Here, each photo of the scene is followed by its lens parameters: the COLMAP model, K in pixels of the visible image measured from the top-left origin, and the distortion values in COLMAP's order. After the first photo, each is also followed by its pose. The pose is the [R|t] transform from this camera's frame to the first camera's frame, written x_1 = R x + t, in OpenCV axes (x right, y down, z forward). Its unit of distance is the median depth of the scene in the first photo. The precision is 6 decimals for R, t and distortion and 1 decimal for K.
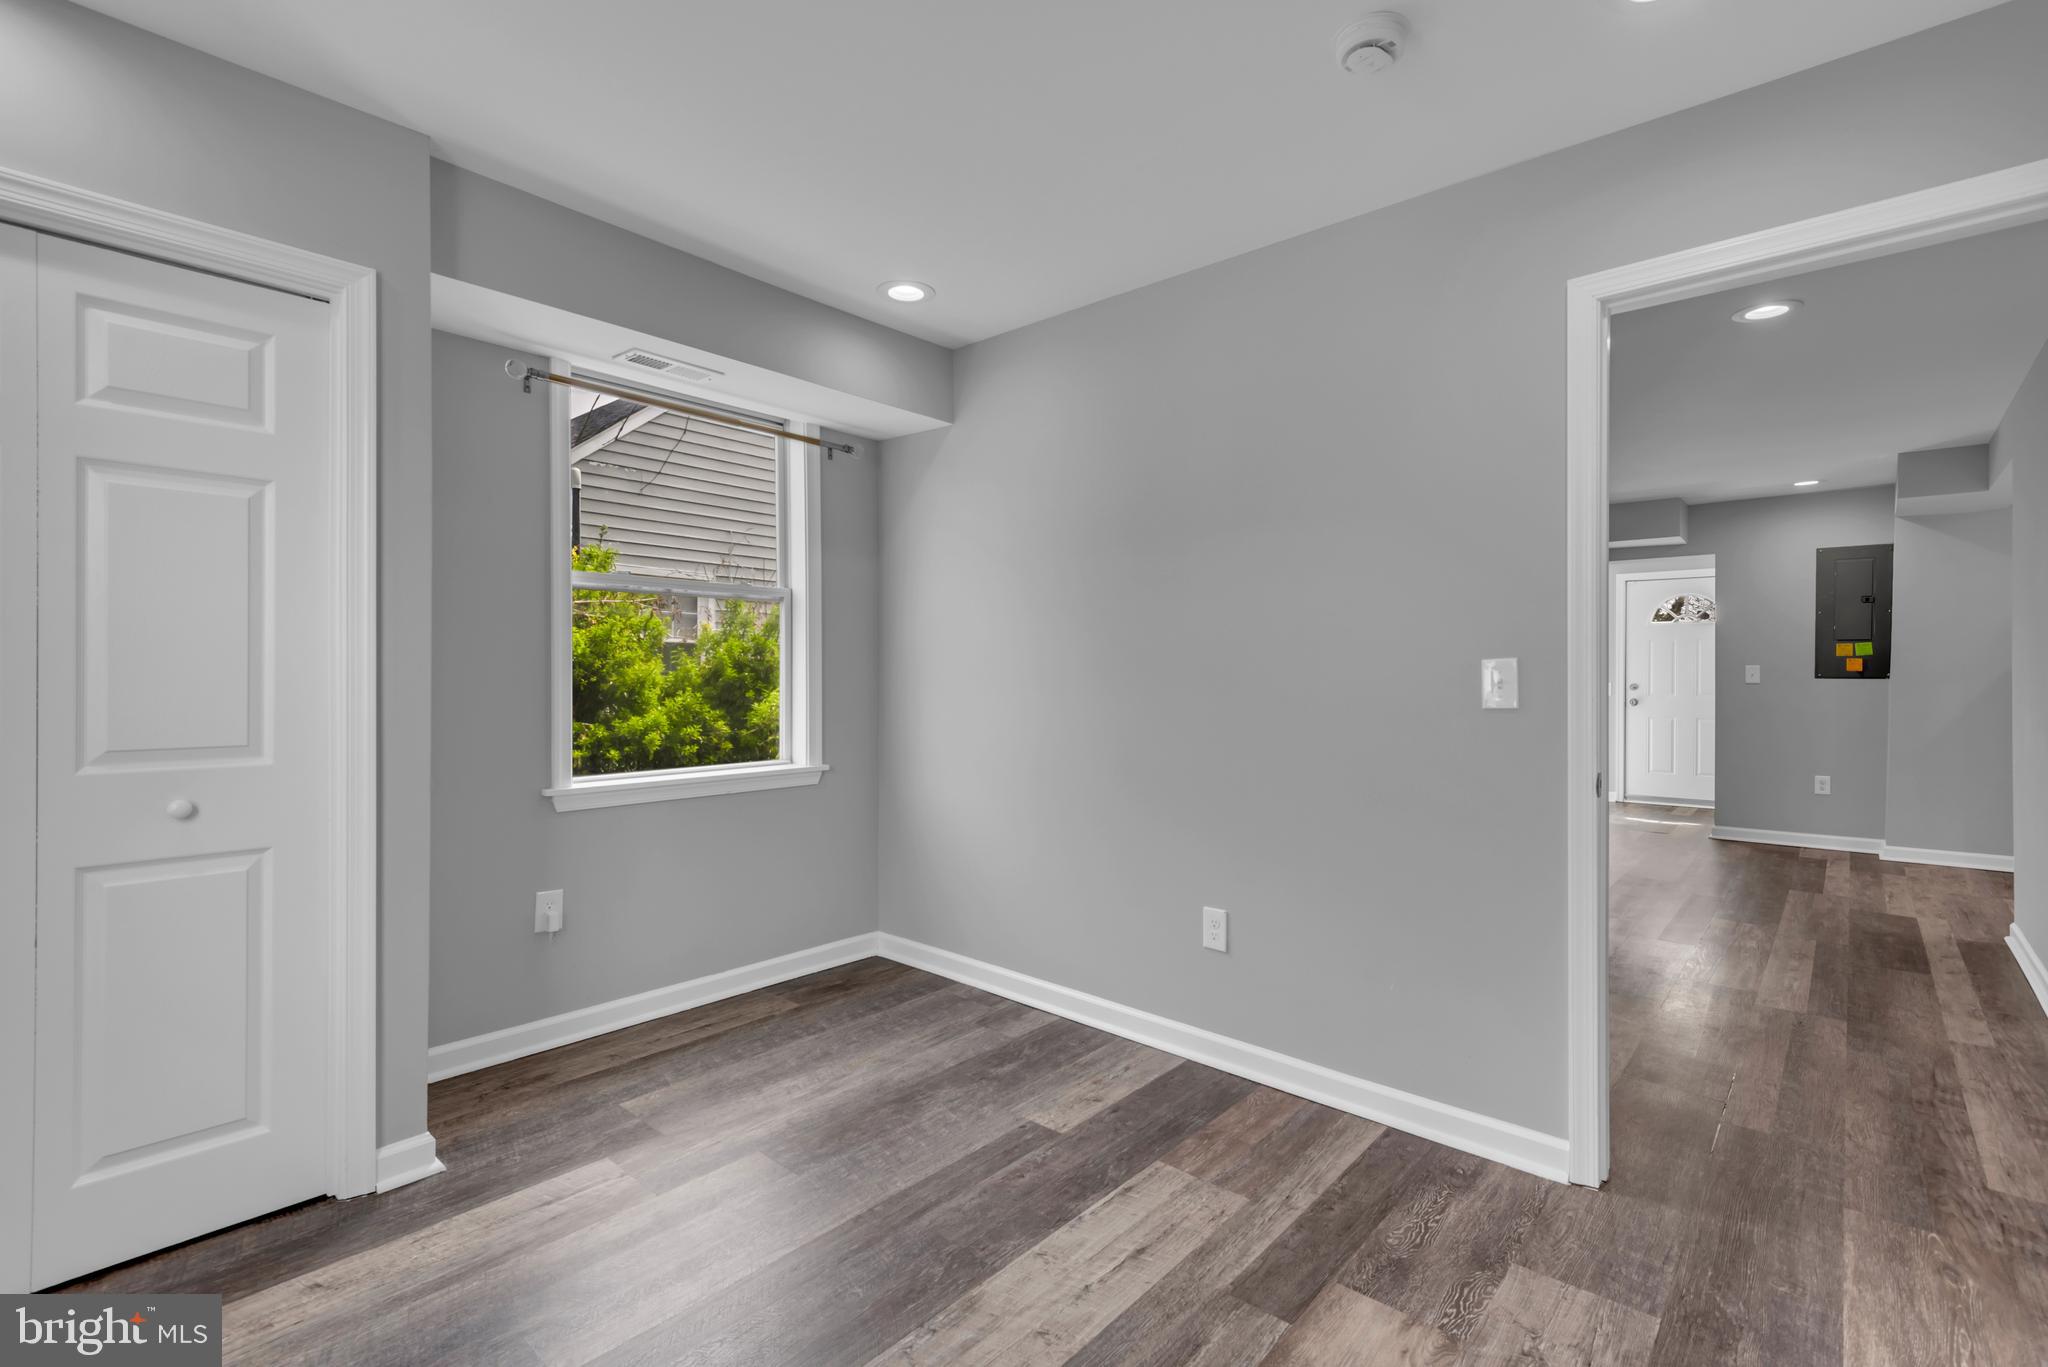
lens RADIAL K [[919.5, 0, 1030.8], [0, 919.5, 673.2], [0, 0, 1]] dist [0.026416, -0.010271]
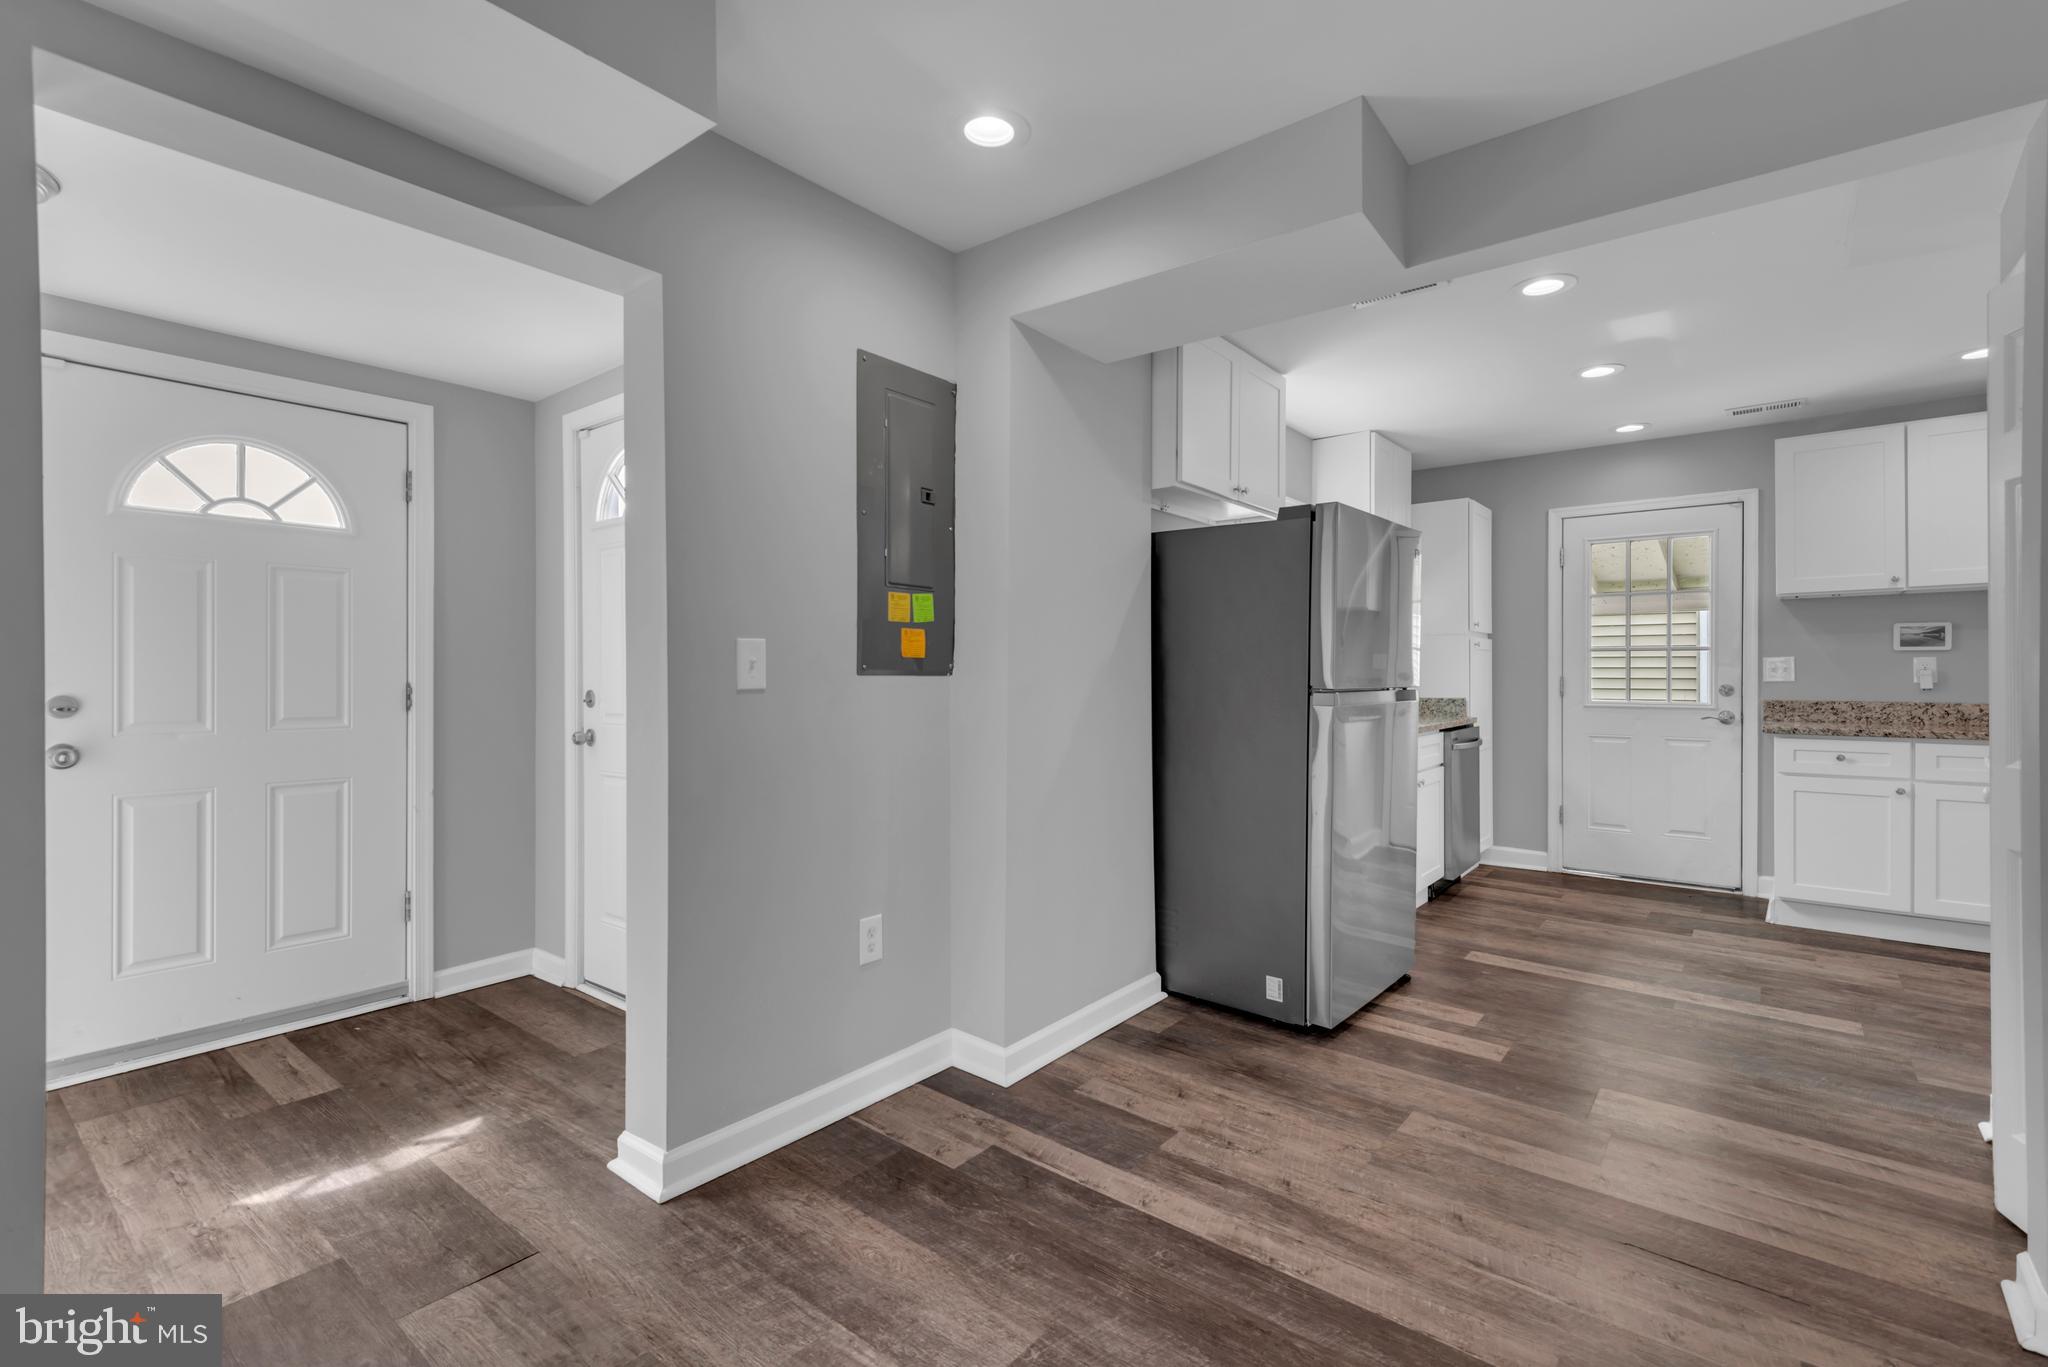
lens RADIAL K [[919.5, 0, 1022.7], [0, 919.5, 674.7], [0, 0, 1]] dist [0.026416, -0.010271]
pose [[-0.045317, -0.002736, 0.998969, 0.461349], [-0.002373, 0.999994, 0.002631, 0.004548], [-0.998970, -0.002251, -0.045323, 0.979429]]
